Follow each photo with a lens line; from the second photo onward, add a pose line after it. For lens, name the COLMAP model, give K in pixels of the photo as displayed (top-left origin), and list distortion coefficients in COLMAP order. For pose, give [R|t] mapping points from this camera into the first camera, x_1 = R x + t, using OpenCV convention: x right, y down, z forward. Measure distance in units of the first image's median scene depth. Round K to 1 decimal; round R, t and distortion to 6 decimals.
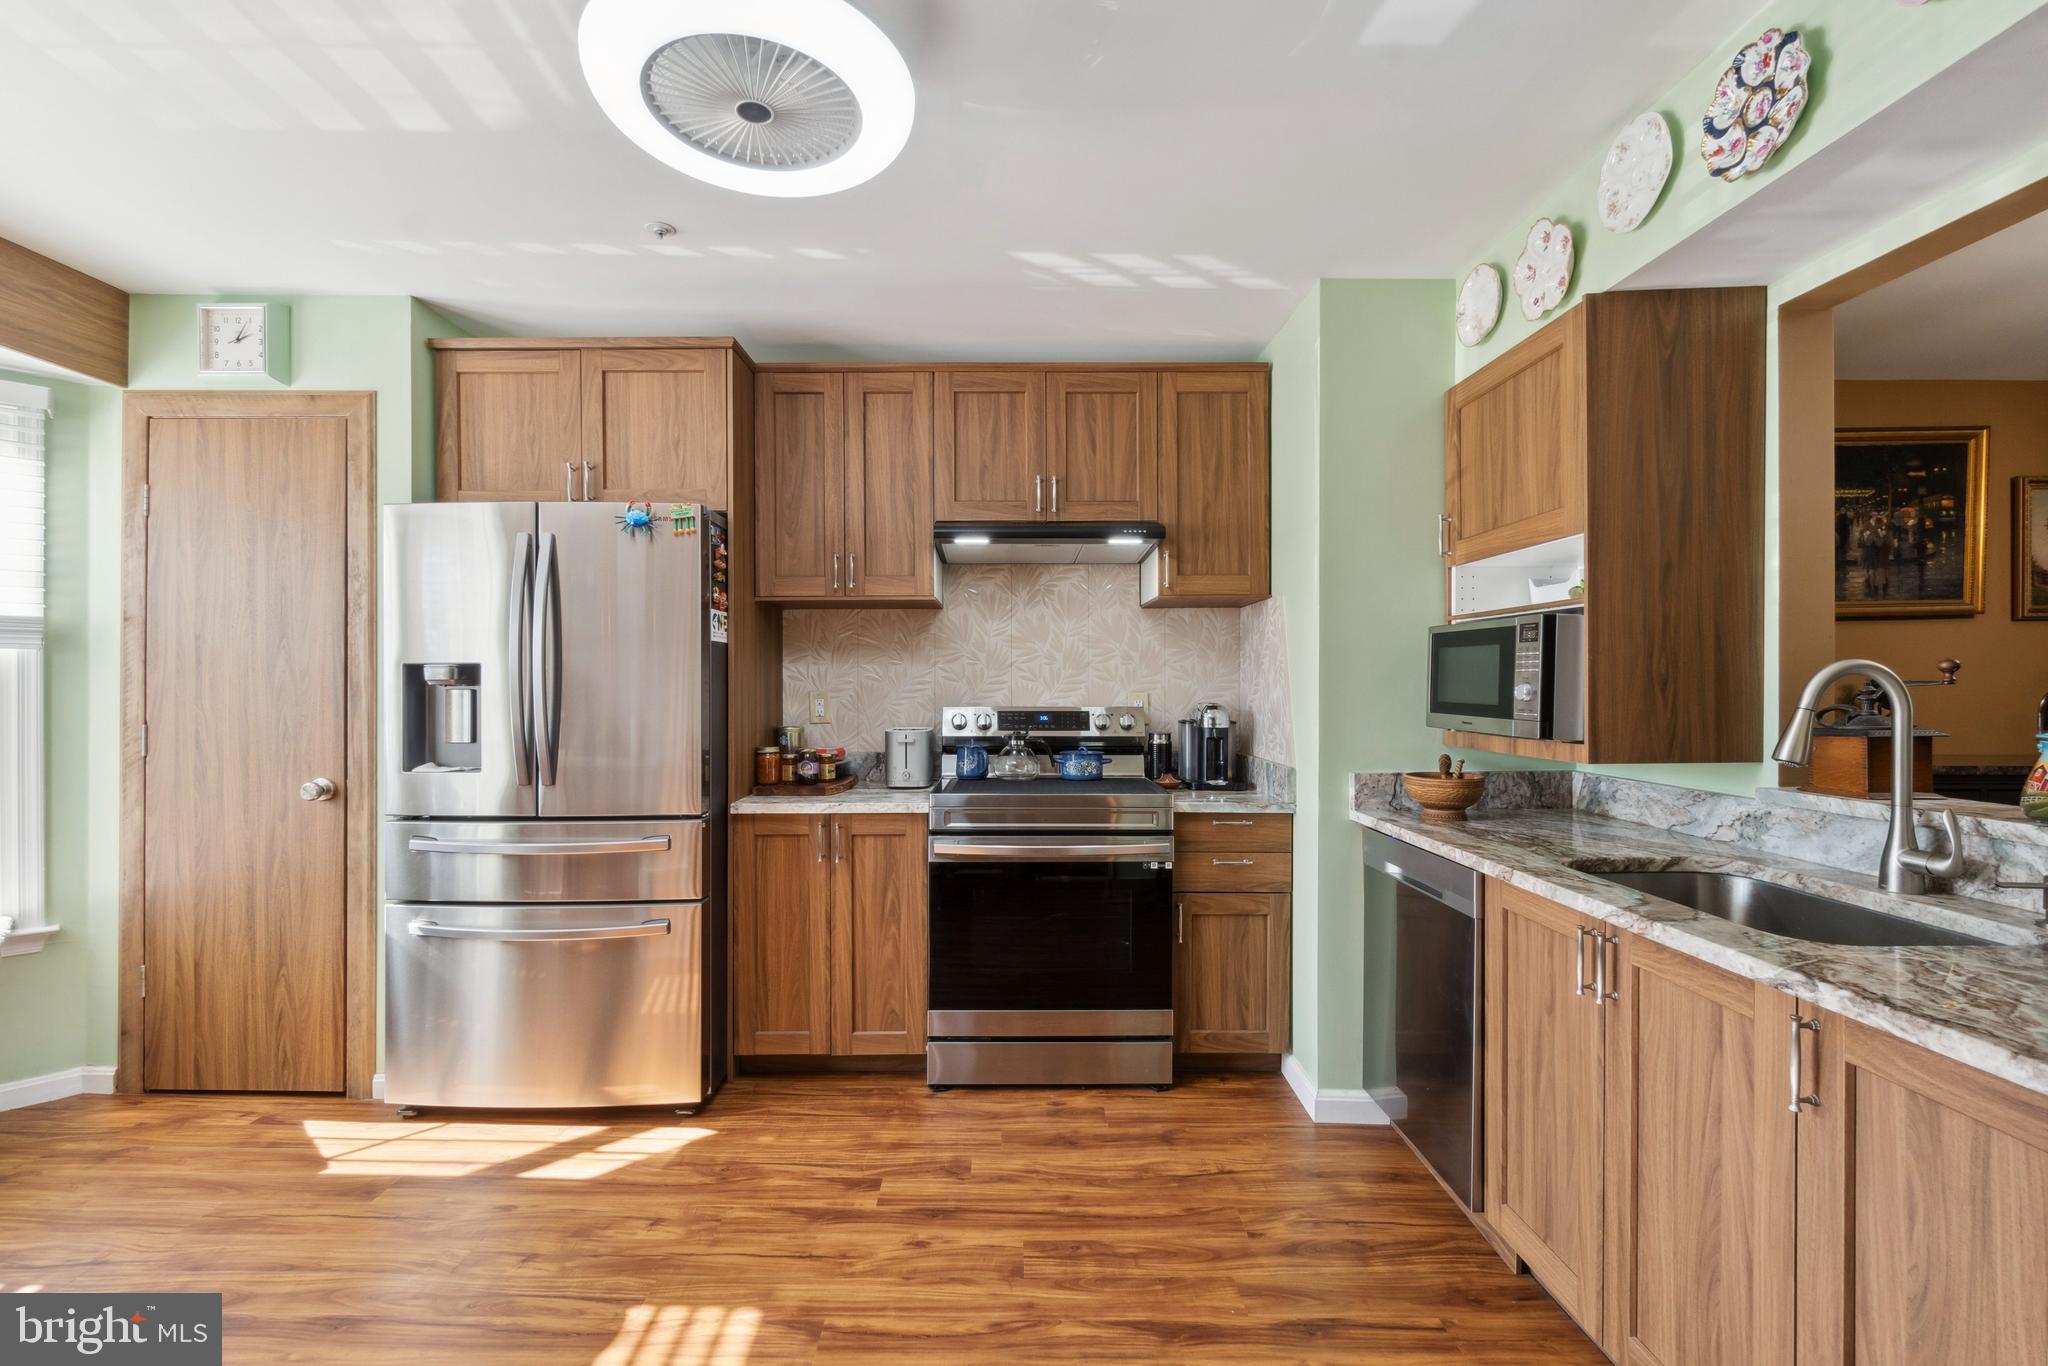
lens RADIAL K [[891.2, 0, 1013.7], [0, 891.2, 688.1], [0, 0, 1]] dist [-0.004795, 0.000234]
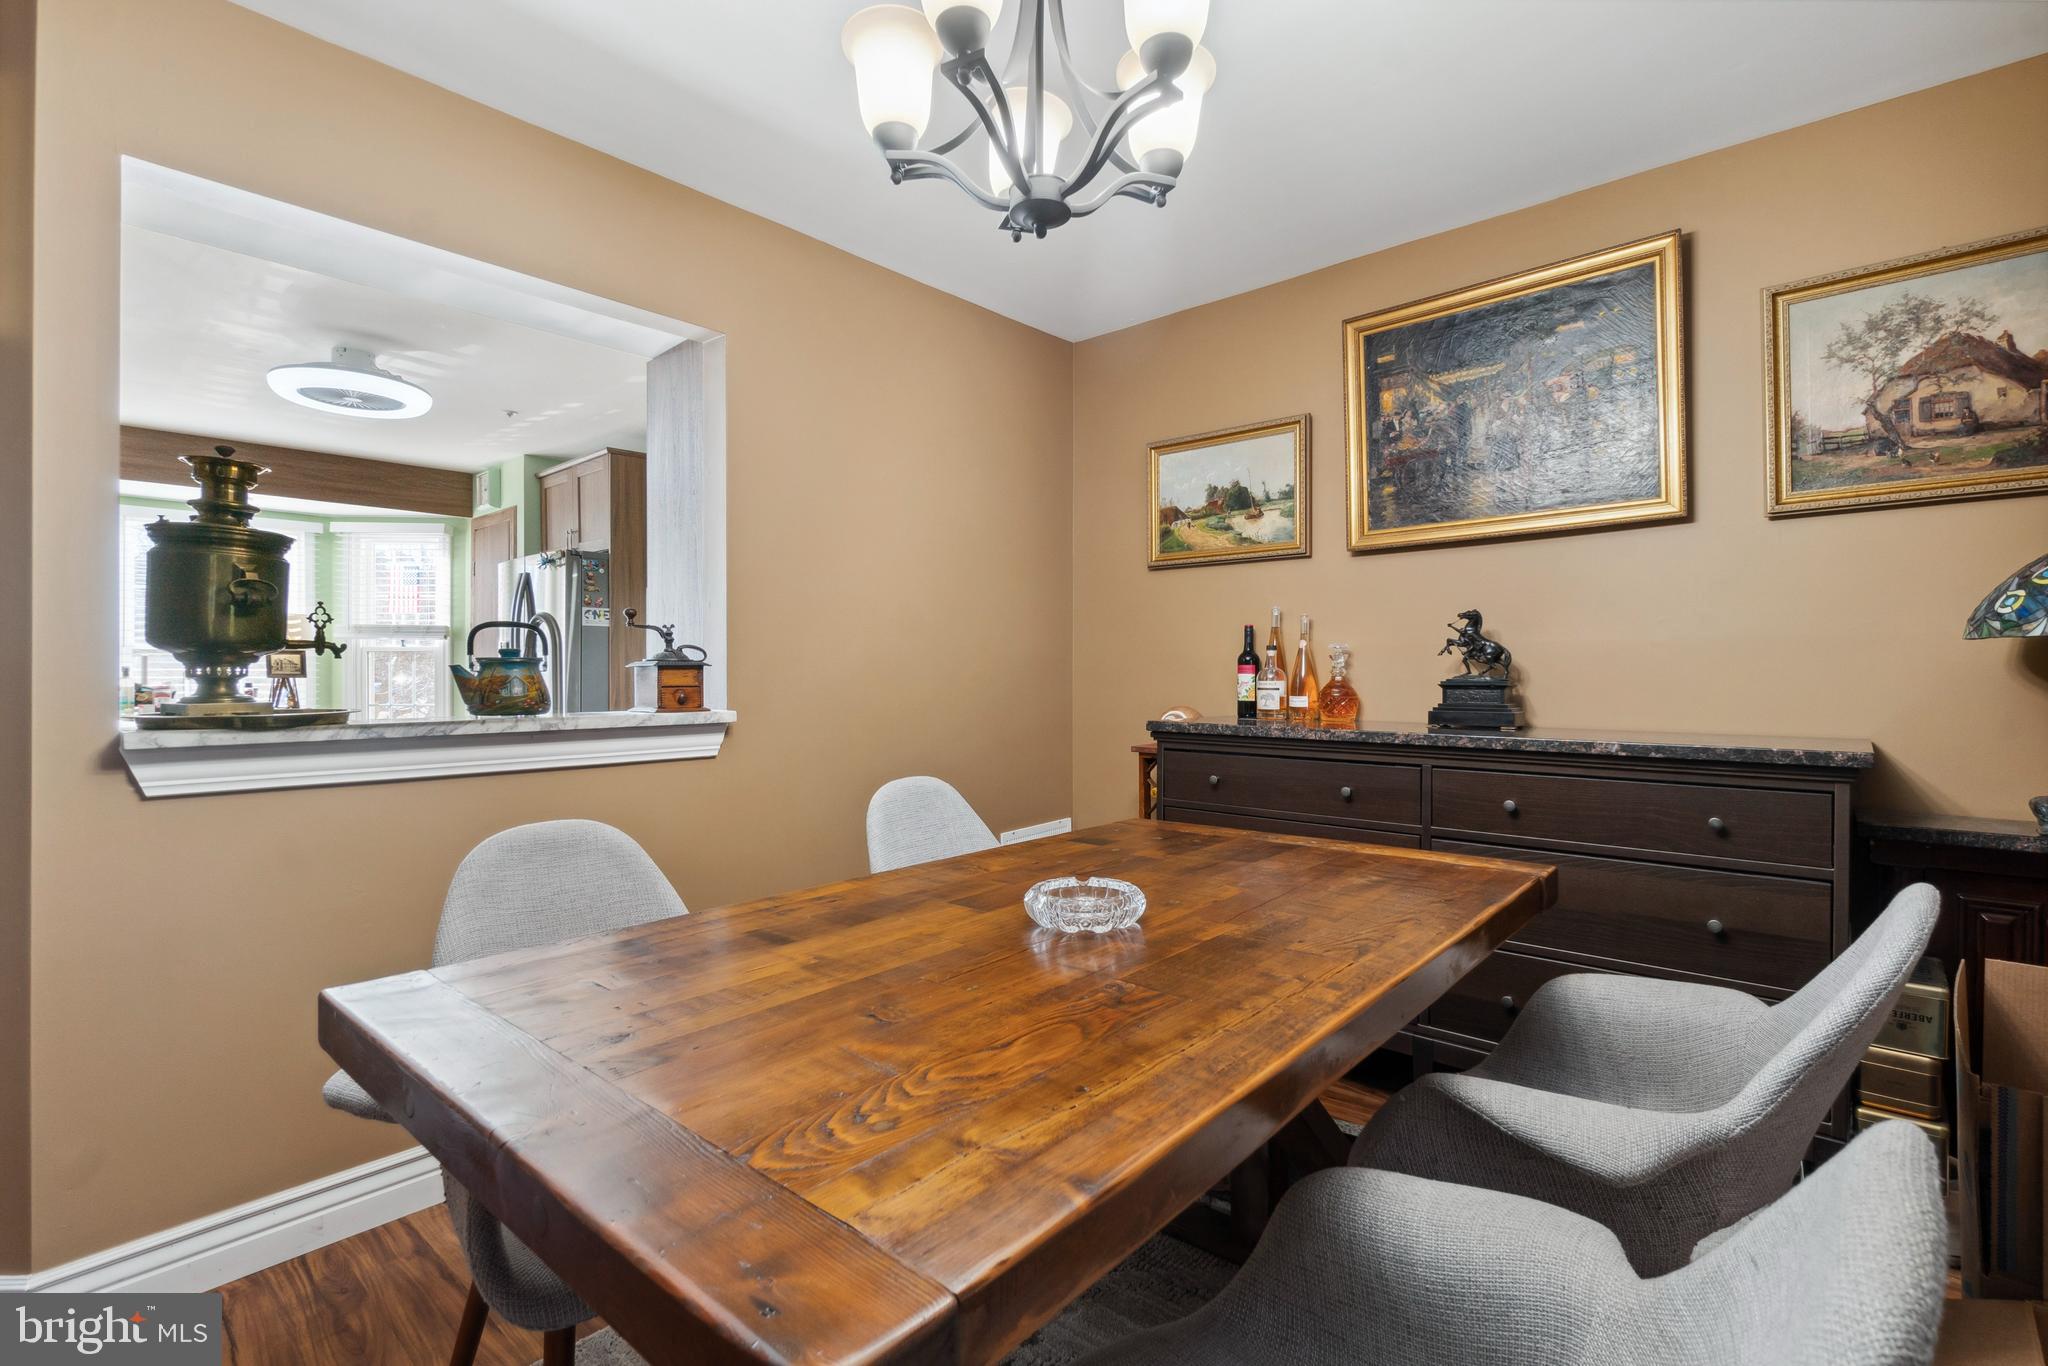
lens RADIAL K [[944.4, 0, 1011.1], [0, 944.4, 674.4], [0, 0, 1]] dist [-0.007171, -0.000162]
pose [[0.737447, 0.000112, -0.675405, 1.661426], [-0.000267, 1.000000, -0.000127, 0.045072], [0.675405, 0.000274, 0.737447, 0.219724]]
